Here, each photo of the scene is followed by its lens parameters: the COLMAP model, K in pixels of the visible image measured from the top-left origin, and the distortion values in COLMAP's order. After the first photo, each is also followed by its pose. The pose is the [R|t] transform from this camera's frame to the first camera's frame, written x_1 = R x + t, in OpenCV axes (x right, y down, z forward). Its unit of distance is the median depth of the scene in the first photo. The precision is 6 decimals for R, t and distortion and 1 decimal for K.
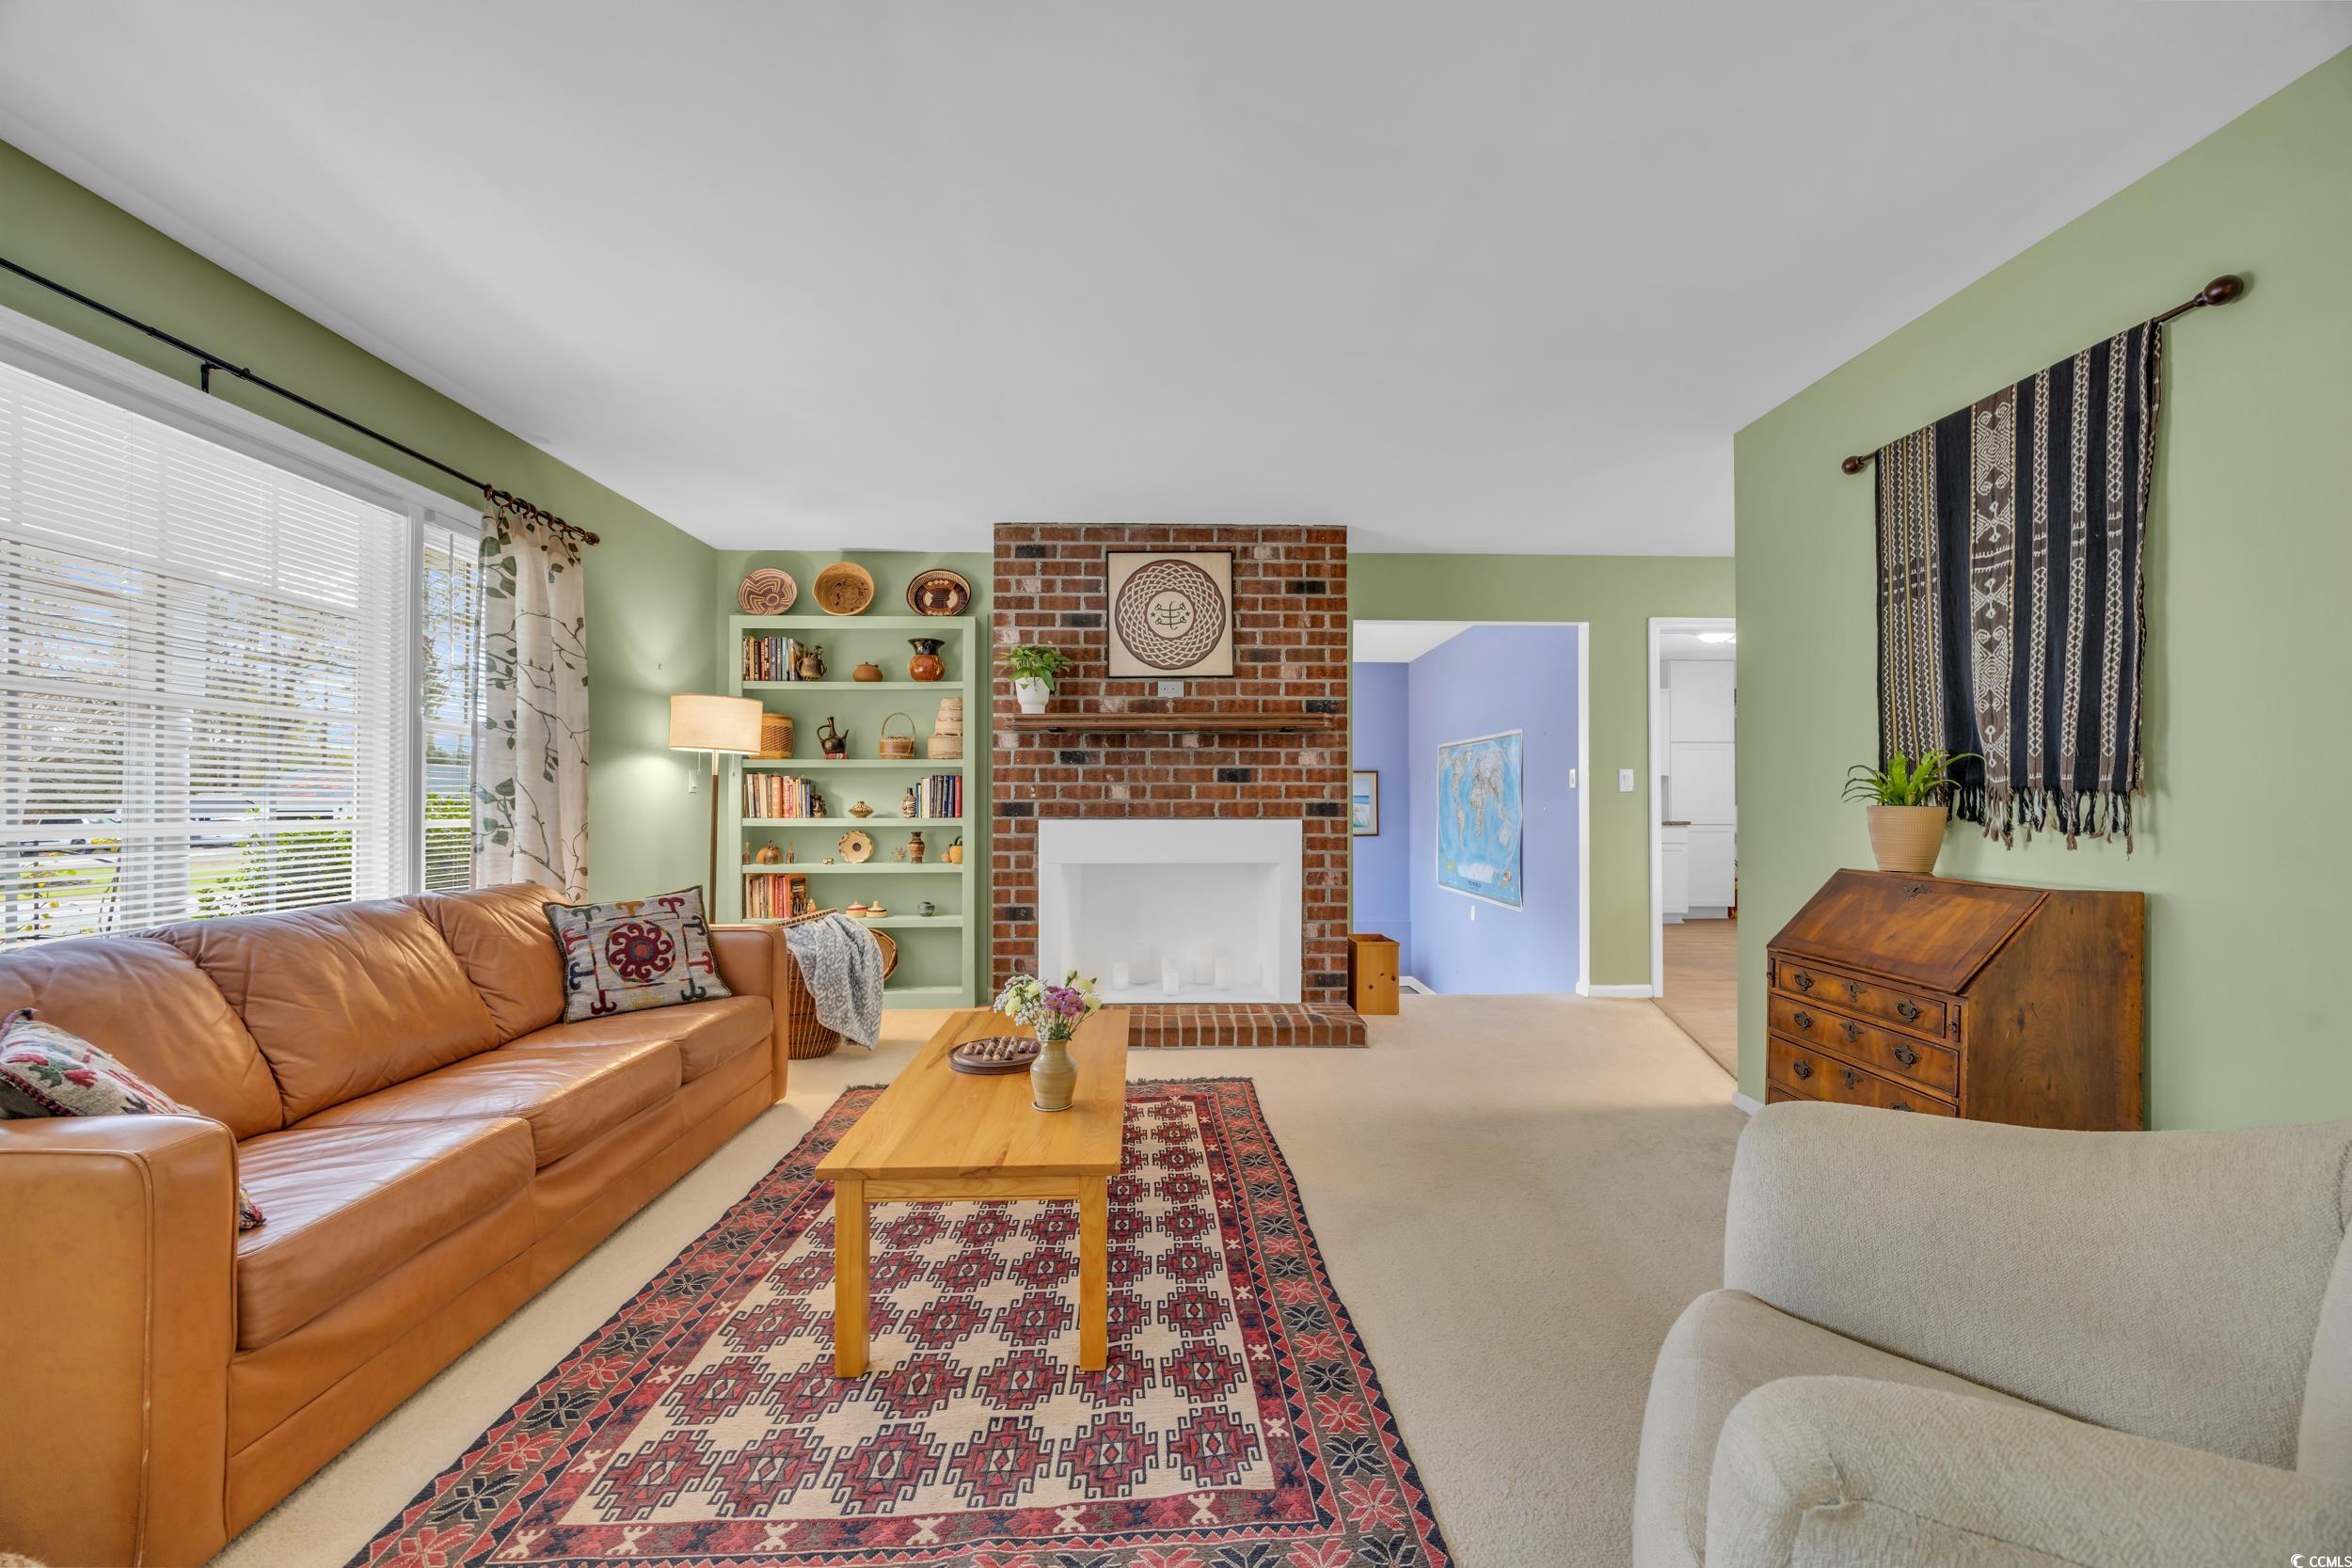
lens RADIAL K [[874.6, 0, 1177.8], [0, 874.6, 738.0], [0, 0, 1]] dist [-0.000083, 0.000078]
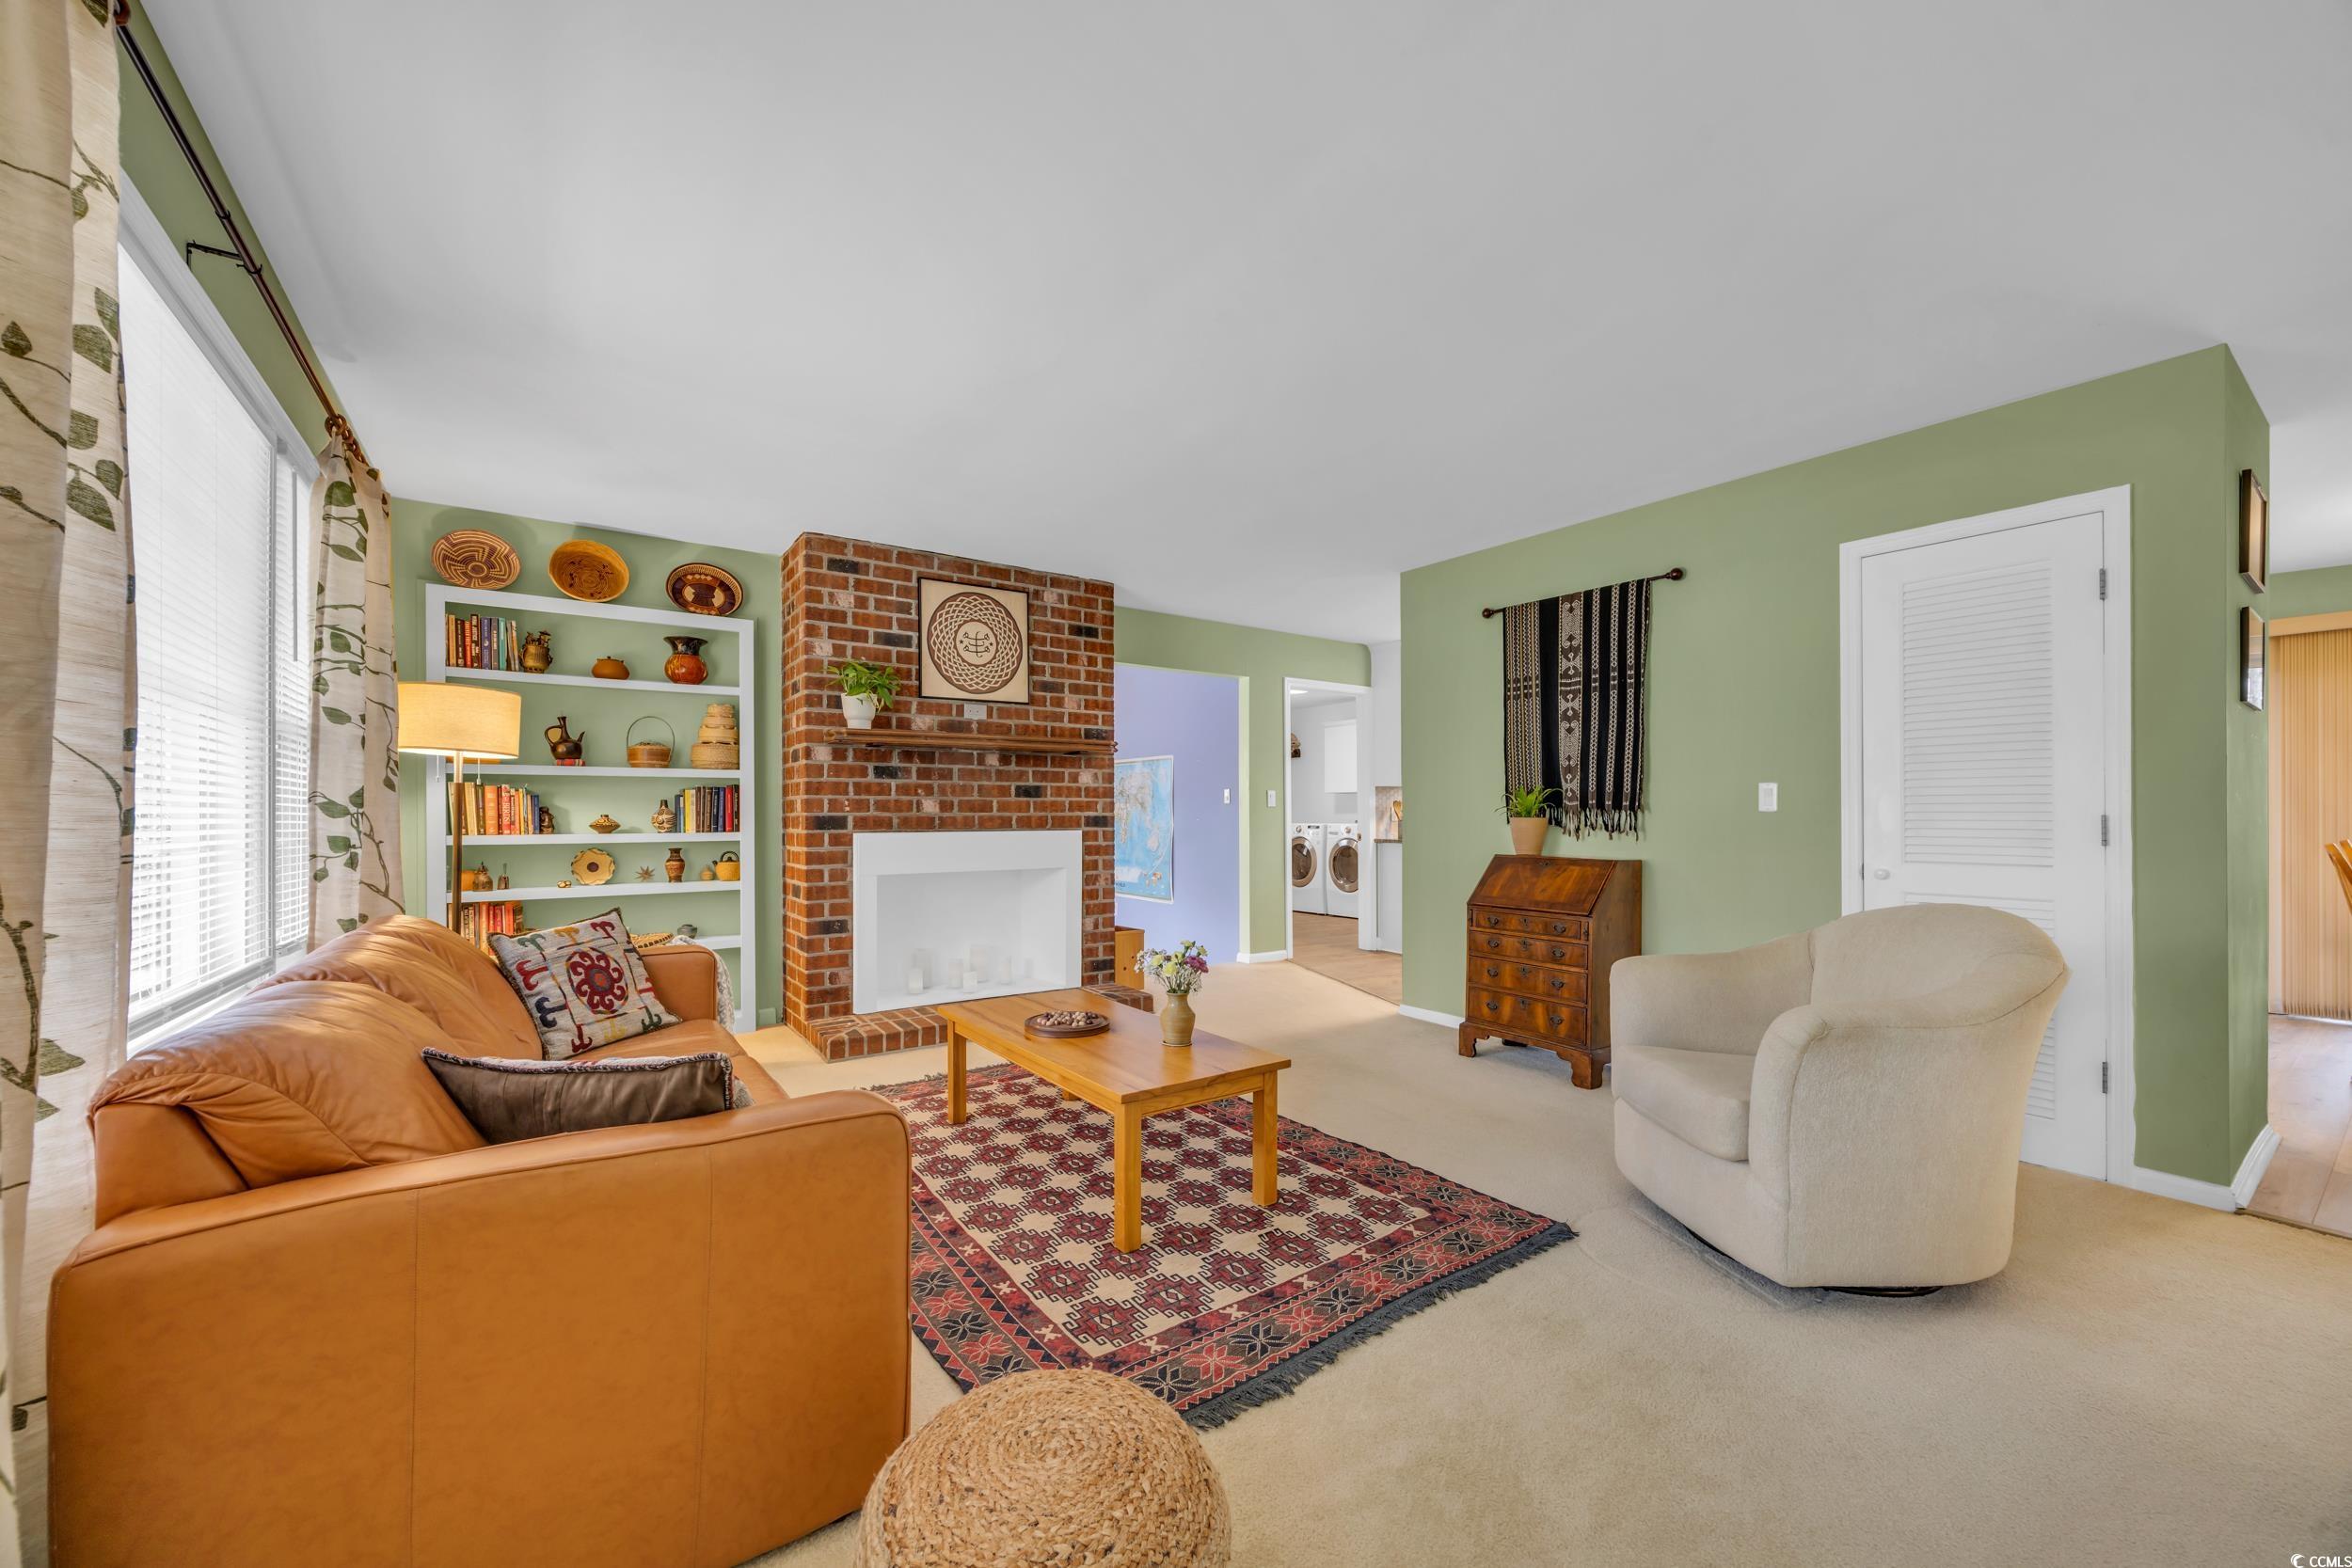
lens RADIAL K [[874.6, 0, 1177.8], [0, 874.6, 738.0], [0, 0, 1]] dist [-0.000083, 0.000078]
pose [[0.841264, 0.046908, 0.538586, -0.389552], [-0.039343, 0.998899, -0.025545, -0.005168], [-0.539192, 0.000300, 0.842183, -0.055874]]
